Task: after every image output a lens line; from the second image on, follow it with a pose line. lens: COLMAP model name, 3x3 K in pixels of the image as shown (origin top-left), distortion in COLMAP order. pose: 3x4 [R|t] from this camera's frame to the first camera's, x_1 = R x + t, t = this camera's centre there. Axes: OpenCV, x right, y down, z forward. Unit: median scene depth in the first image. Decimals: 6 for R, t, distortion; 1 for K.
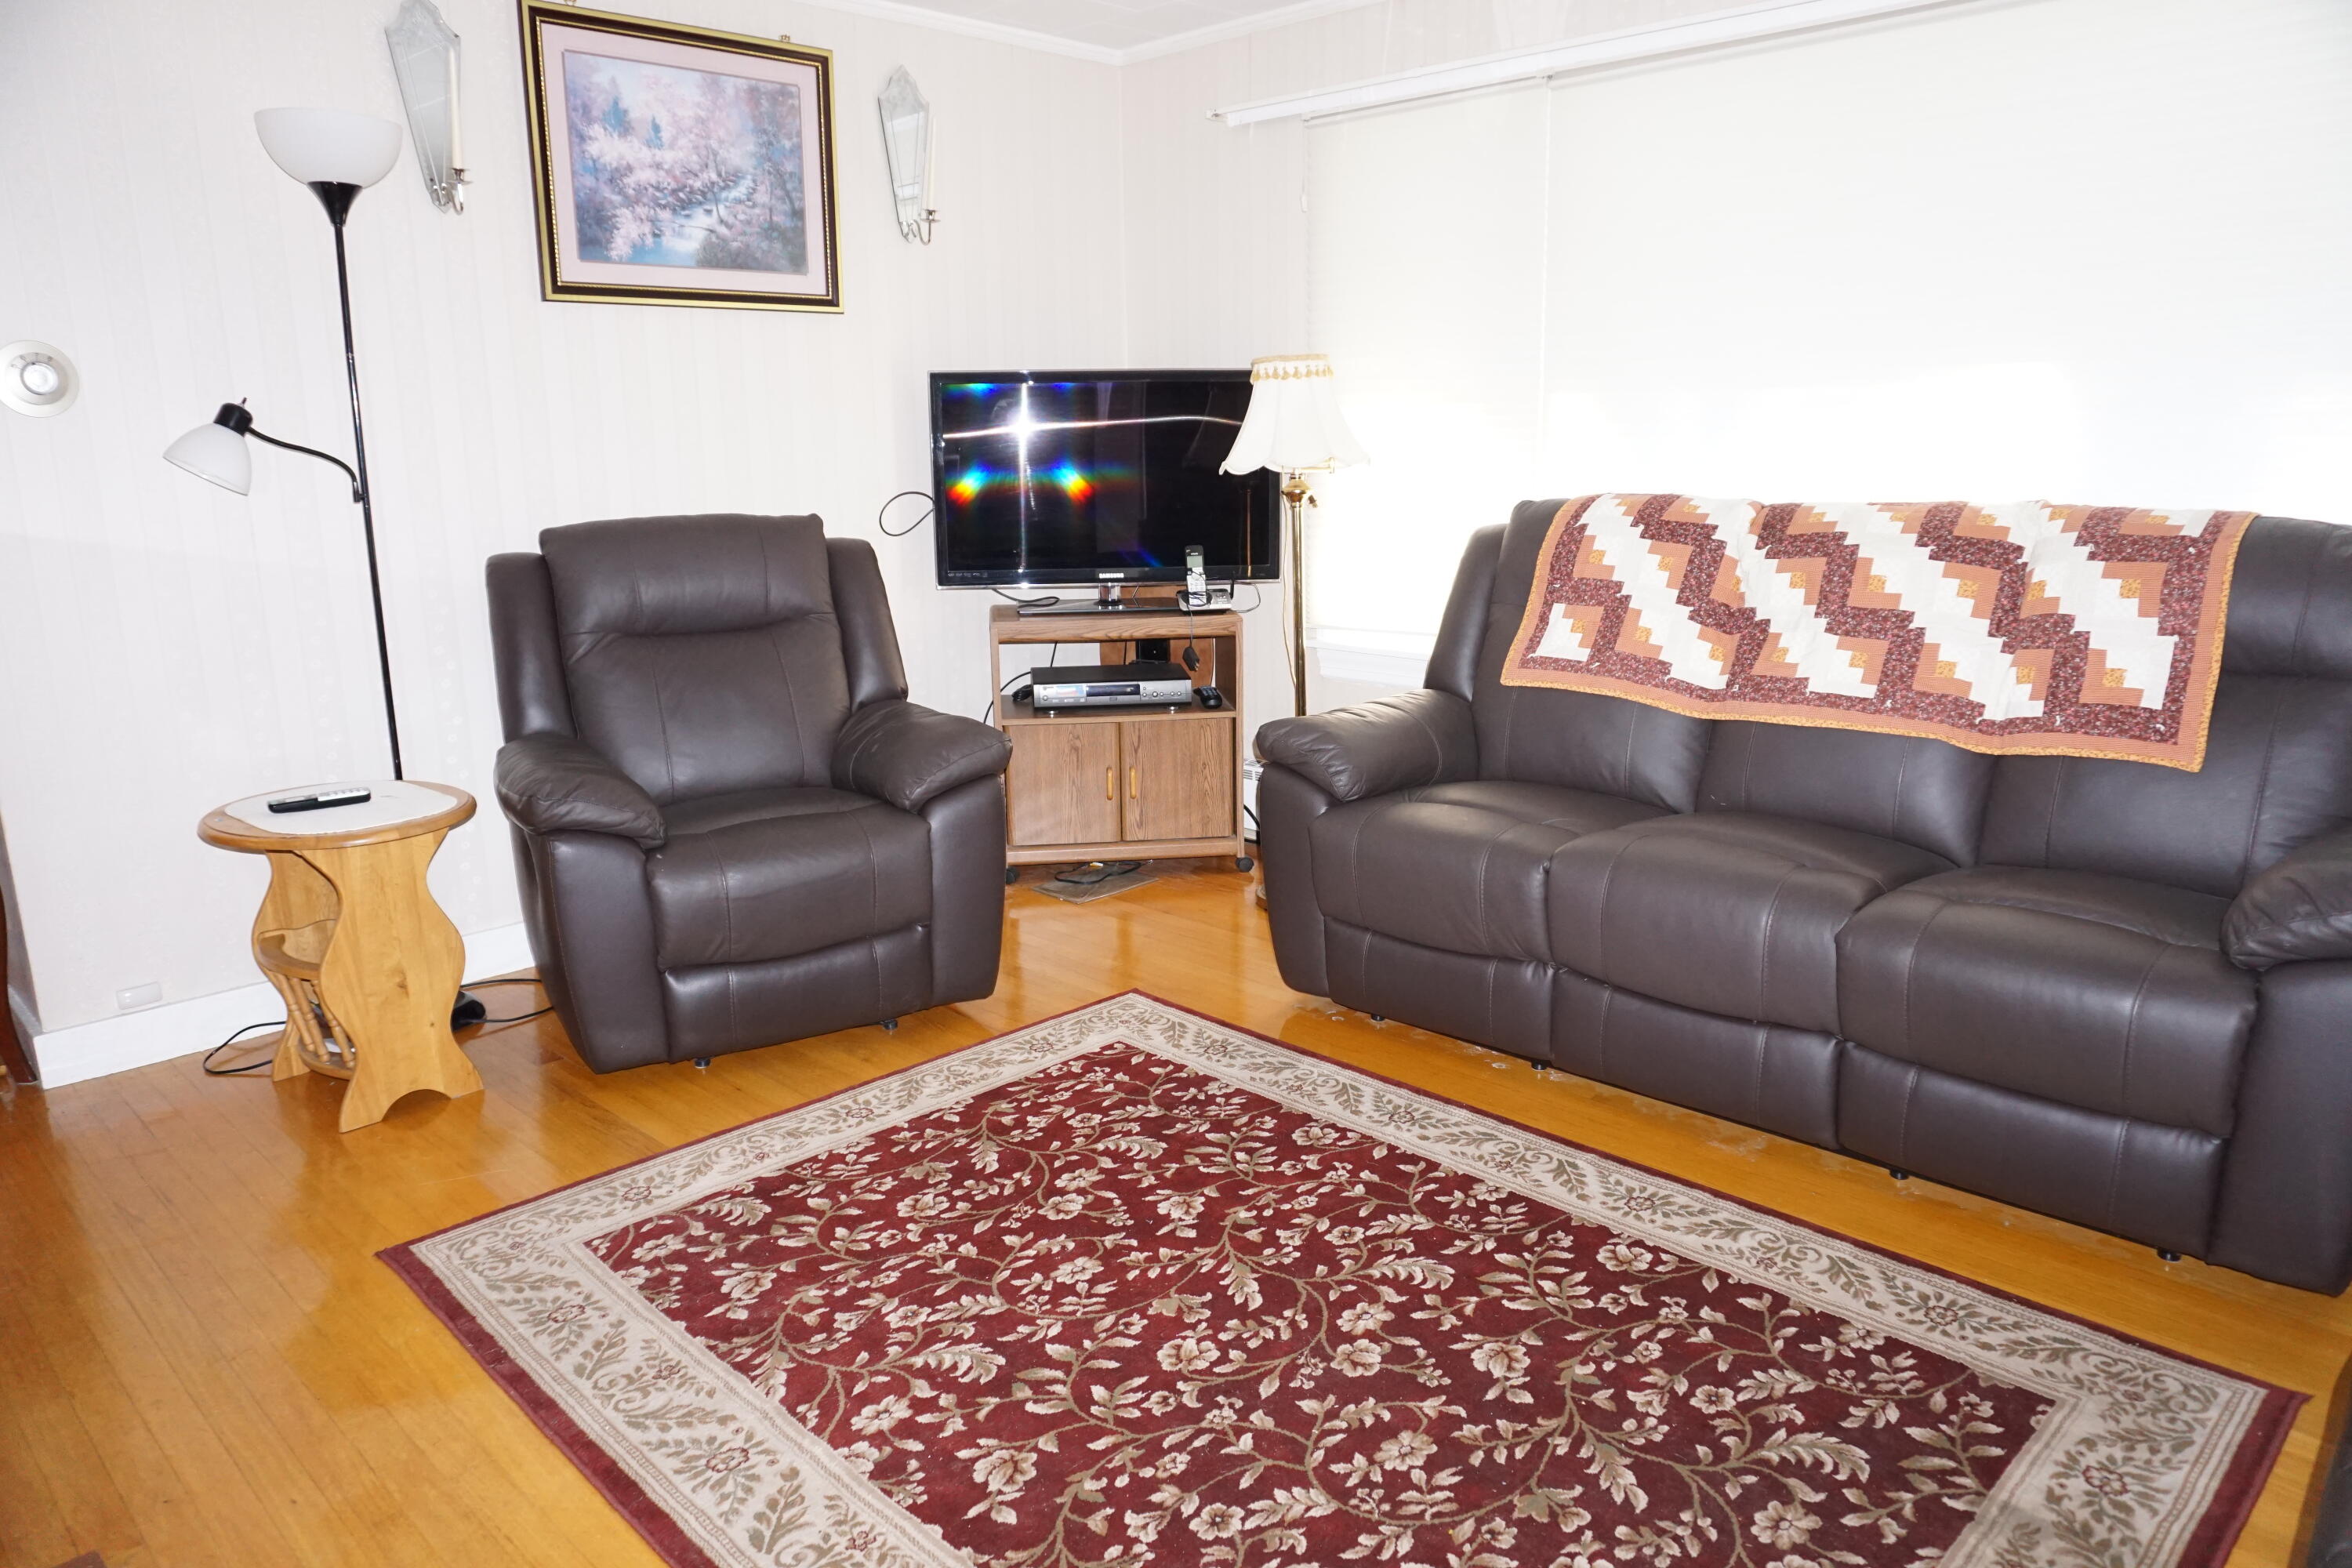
lens RADIAL K [[1572.5, 0, 1184.5], [0, 1572.5, 791.9], [0, 0, 1]] dist [-0.047087, 0.035856]
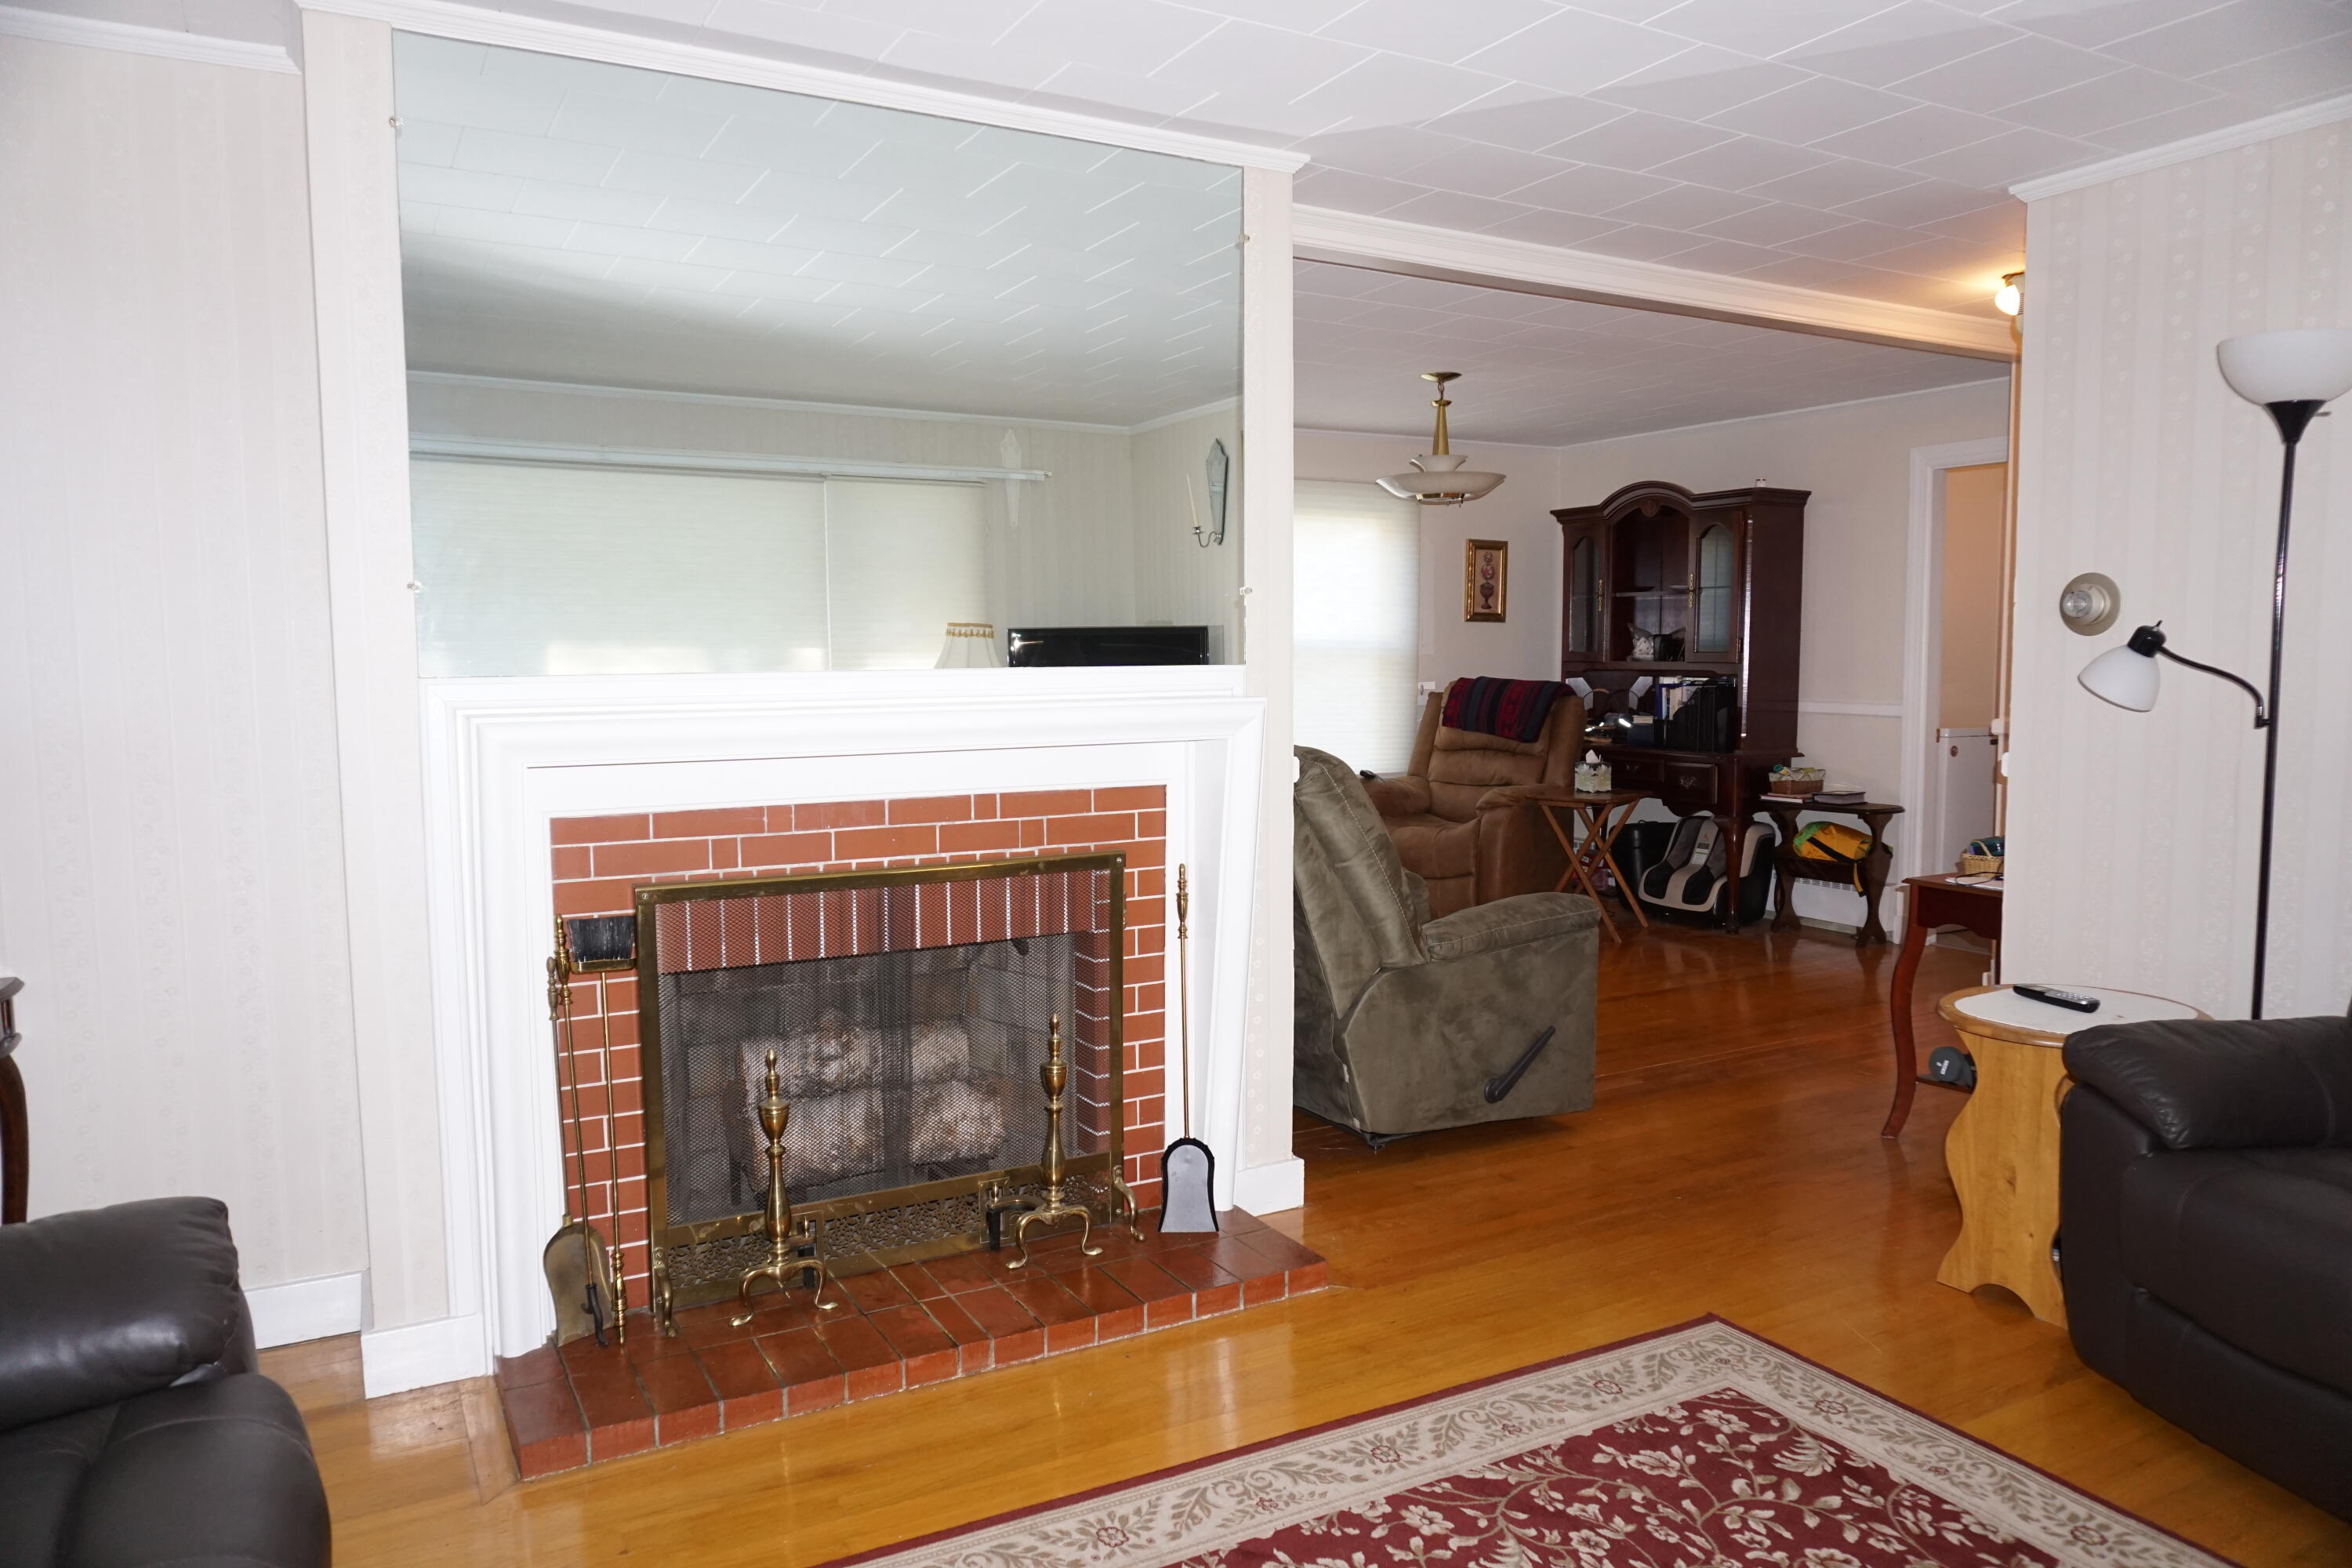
lens RADIAL K [[1572.5, 0, 1168.9], [0, 1572.5, 795.8], [0, 0, 1]] dist [-0.047087, 0.035856]
pose [[-0.279413, 0.115003, -0.953259, 0.714953], [-0.212156, 0.960868, 0.178107, -0.220436], [0.936439, 0.252005, -0.244080, 0.783041]]
